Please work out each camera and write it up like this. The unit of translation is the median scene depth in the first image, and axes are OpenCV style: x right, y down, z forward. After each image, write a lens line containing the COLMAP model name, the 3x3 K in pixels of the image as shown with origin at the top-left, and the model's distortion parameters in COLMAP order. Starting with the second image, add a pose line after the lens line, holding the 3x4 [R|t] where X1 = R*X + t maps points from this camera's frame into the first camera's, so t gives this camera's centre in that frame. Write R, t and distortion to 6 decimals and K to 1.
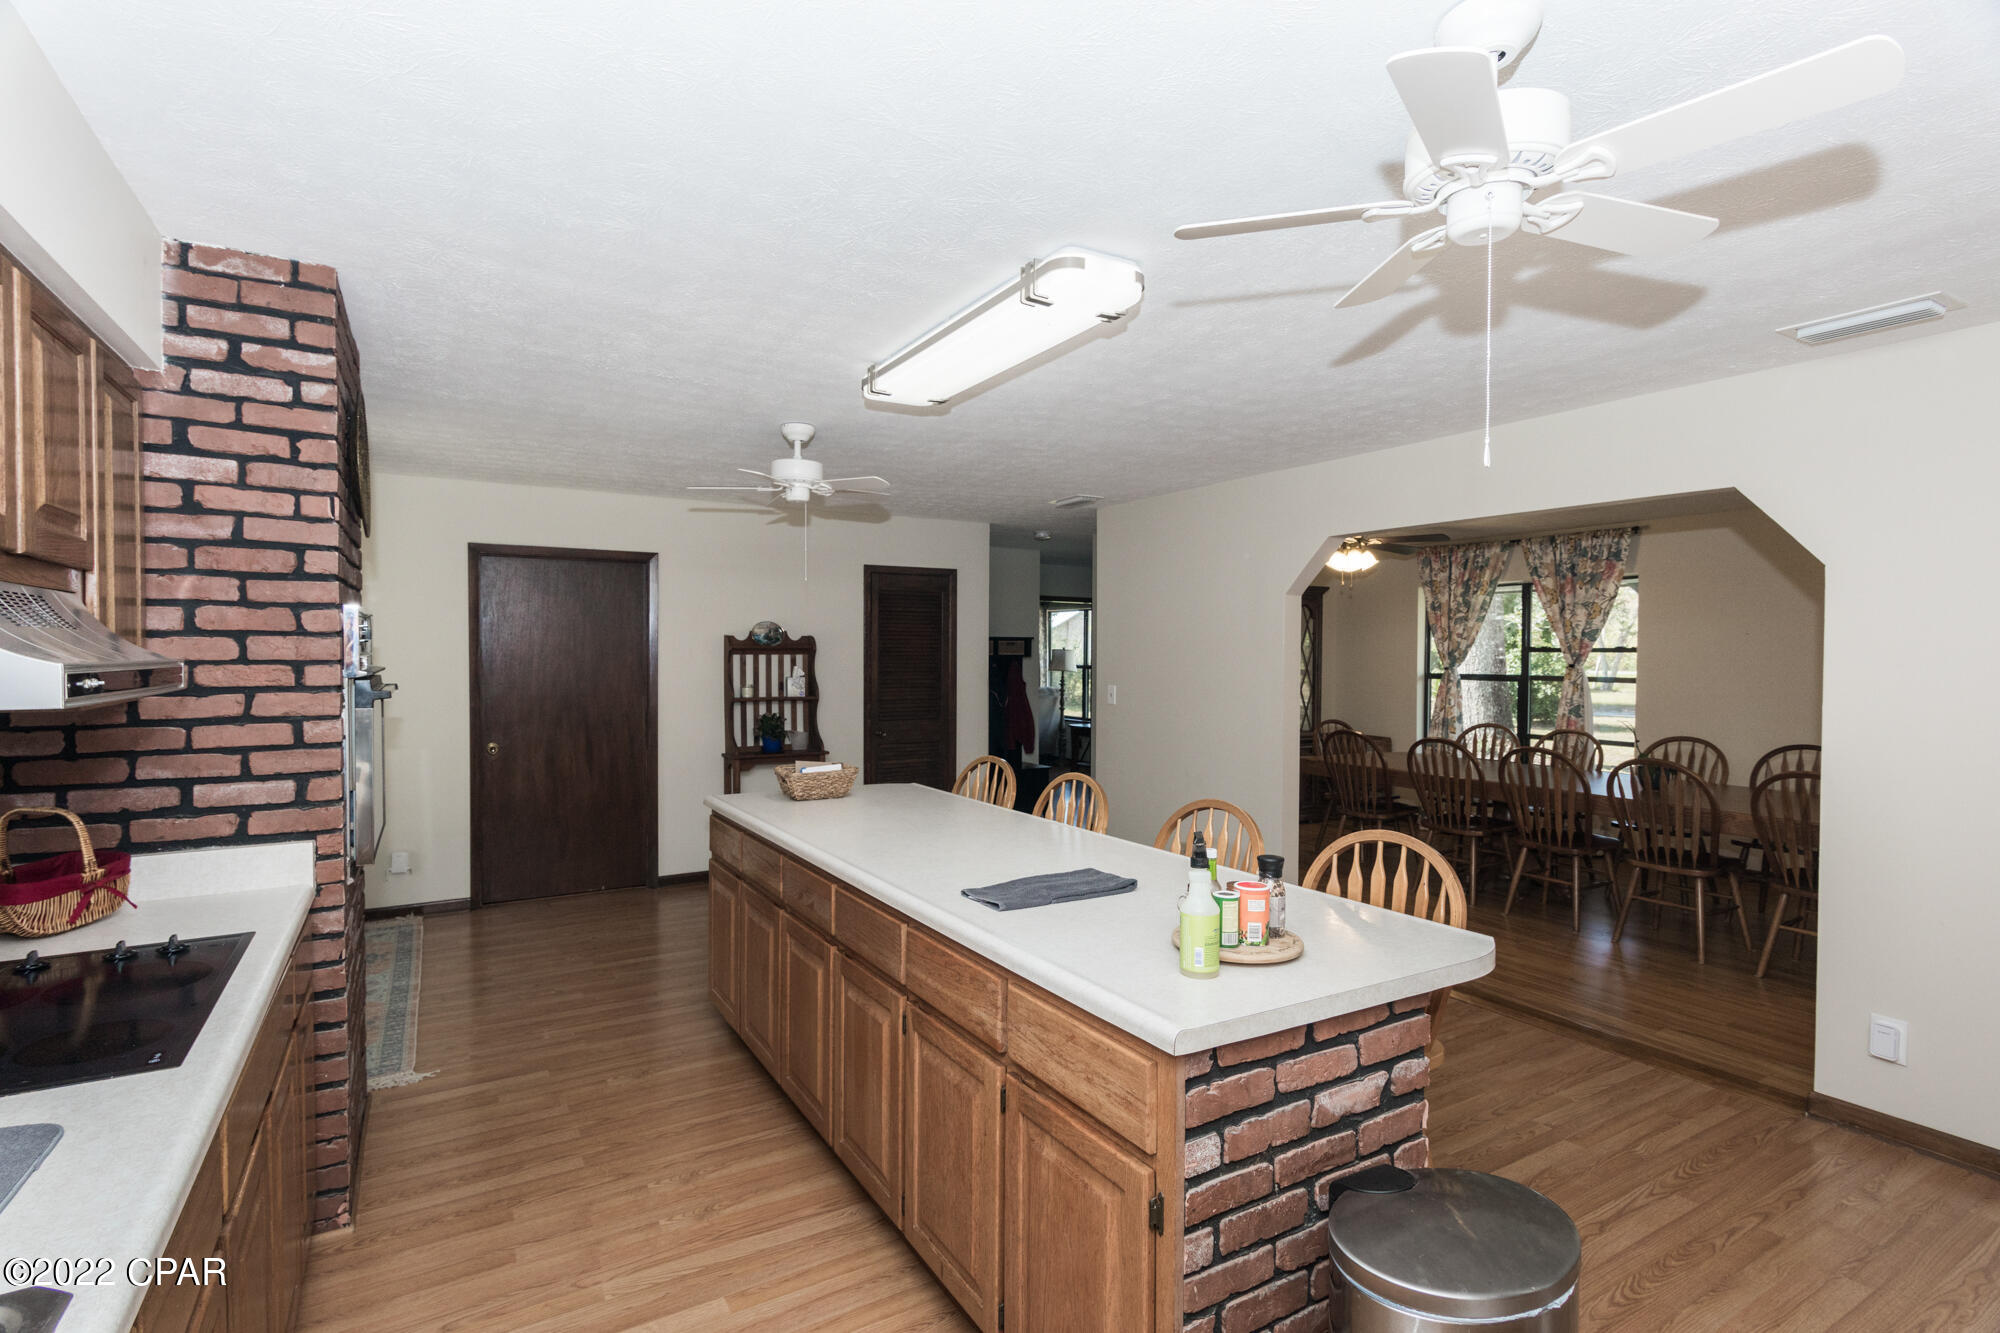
lens RADIAL K [[963.0, 0, 996.8], [0, 963.0, 664.7], [0, 0, 1]] dist [-0.000260, 0.000538]
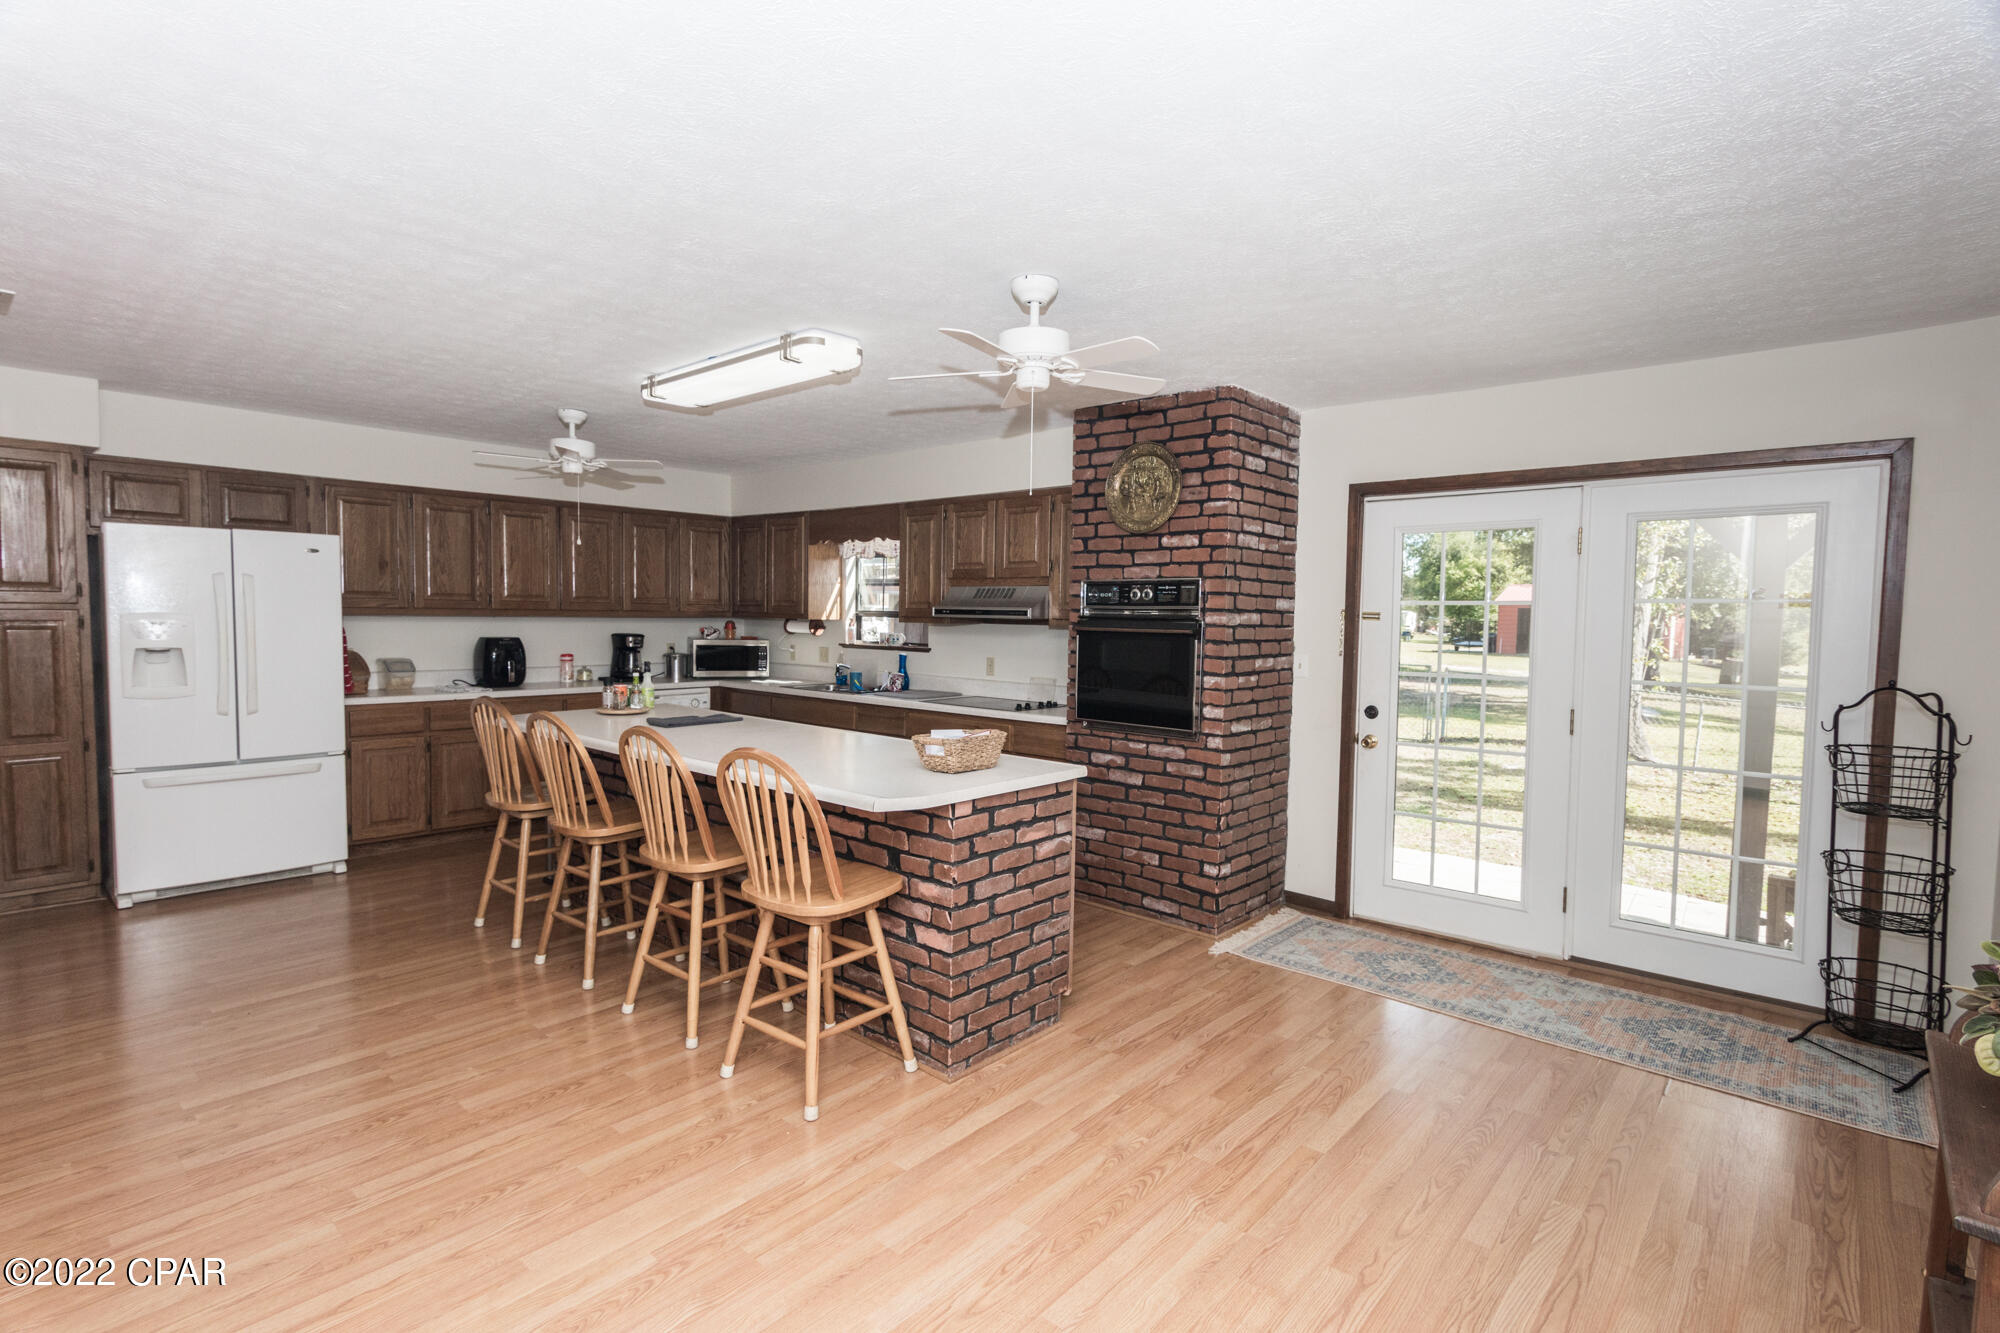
lens RADIAL K [[963.0, 0, 1002.6], [0, 963.0, 669.2], [0, 0, 1]] dist [-0.000260, 0.000538]
pose [[0.952869, -0.007394, 0.303293, -0.094682], [-0.003686, 0.999347, 0.035944, 0.046585], [-0.303361, -0.035368, 0.952219, -0.502171]]
